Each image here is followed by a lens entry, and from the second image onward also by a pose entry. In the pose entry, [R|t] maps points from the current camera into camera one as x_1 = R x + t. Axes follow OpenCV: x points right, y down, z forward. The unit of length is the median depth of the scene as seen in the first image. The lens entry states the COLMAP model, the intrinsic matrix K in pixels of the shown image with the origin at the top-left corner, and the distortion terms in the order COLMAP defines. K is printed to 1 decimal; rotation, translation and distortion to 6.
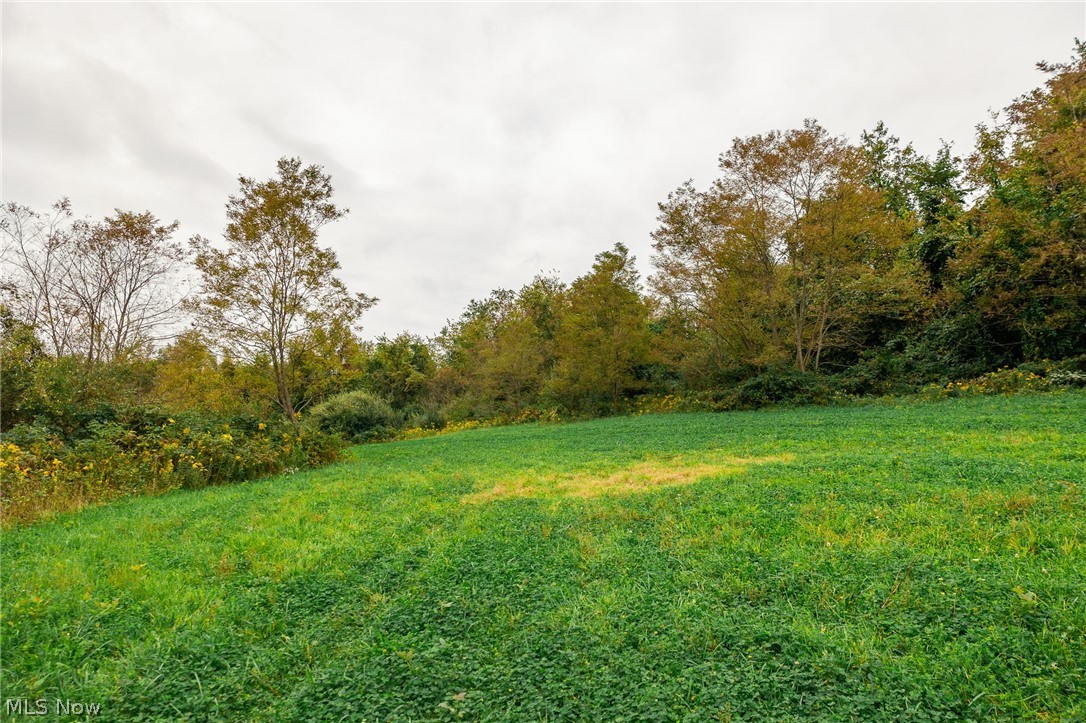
lens RADIAL K [[731.8, 0, 542.2], [0, 731.8, 361.8], [0, 0, 1]] dist [0.006202, 0.001786]
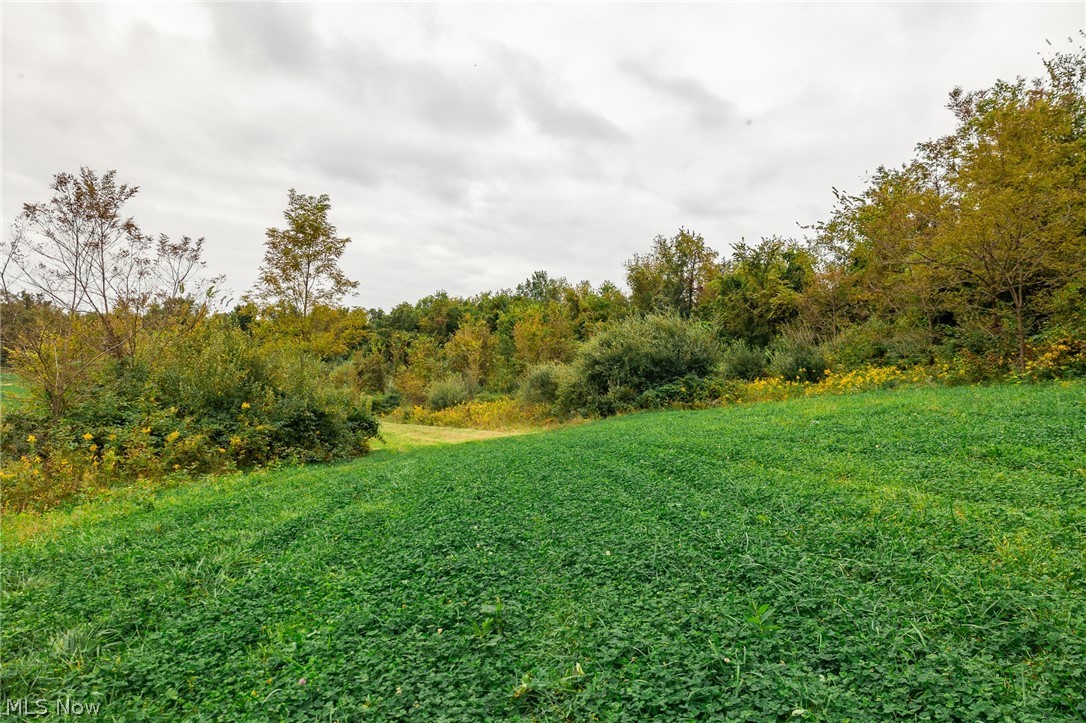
lens RADIAL K [[731.8, 0, 543.8], [0, 731.8, 362.3], [0, 0, 1]] dist [0.006202, 0.001786]
pose [[0.866436, 0.004666, -0.499267, -0.033666], [0.037652, 0.996498, 0.074655, 0.023197], [0.497867, -0.083482, 0.863226, 0.329669]]
